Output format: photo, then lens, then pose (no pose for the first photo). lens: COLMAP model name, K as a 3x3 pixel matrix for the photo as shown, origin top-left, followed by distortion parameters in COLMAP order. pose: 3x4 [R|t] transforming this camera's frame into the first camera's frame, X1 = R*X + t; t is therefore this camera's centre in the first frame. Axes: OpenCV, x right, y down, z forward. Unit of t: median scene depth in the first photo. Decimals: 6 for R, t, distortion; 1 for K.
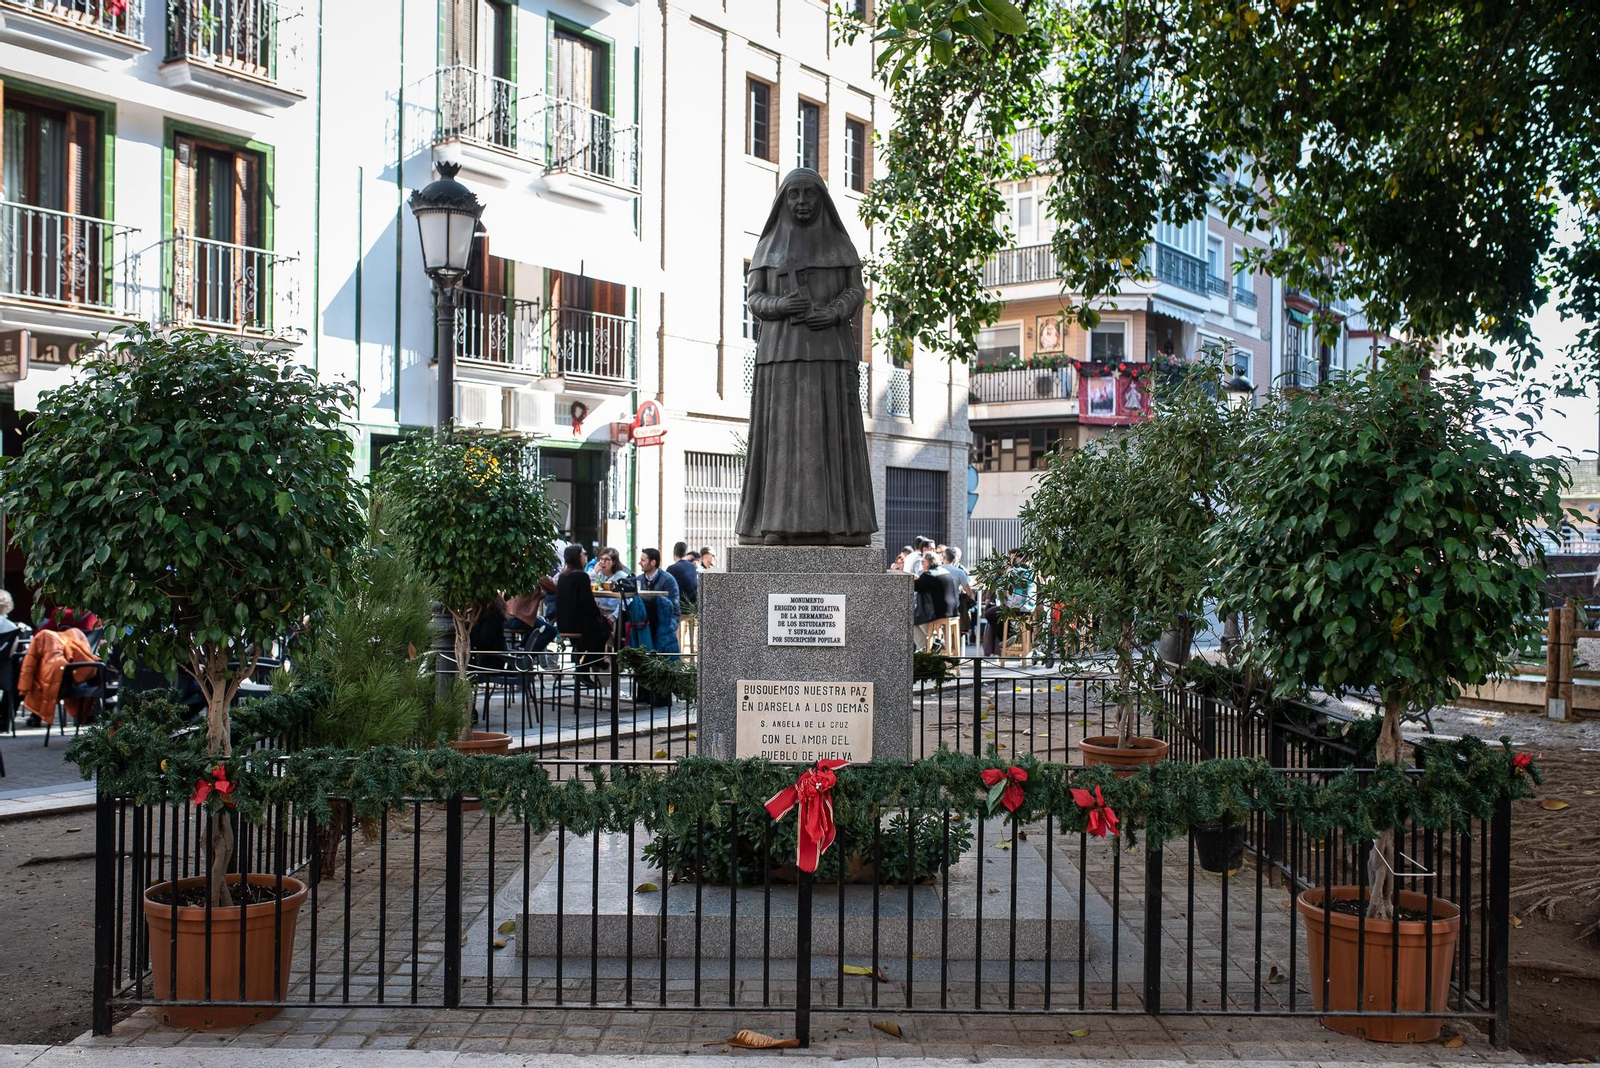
lens RADIAL K [[1524.8, 0, 800.0], [0, 1524.8, 534.0], [0, 0, 1]] dist [-0.000174, -0.006817]
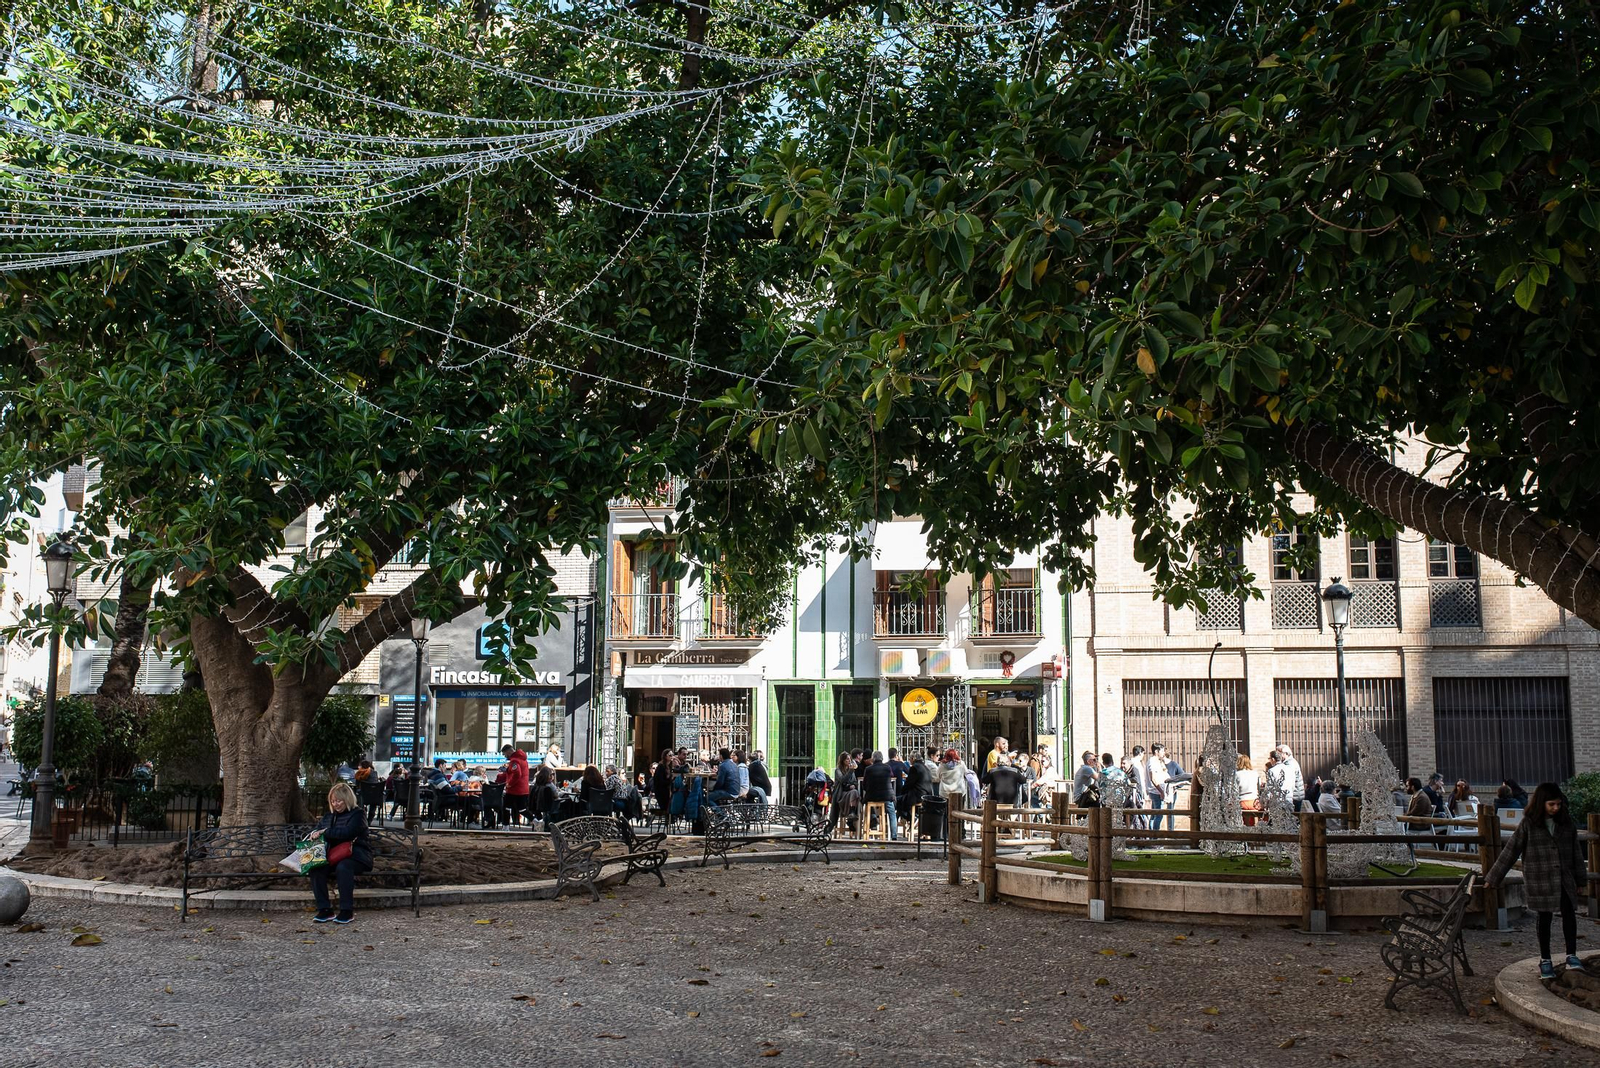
lens RADIAL K [[1524.8, 0, 800.0], [0, 1524.8, 534.0], [0, 0, 1]] dist [-0.000174, -0.006817]
pose [[0.336064, -0.130061, -0.932816, 1.141330], [-0.001927, 0.990322, -0.138774, 0.002735], [0.941837, 0.048434, 0.332561, 0.342809]]
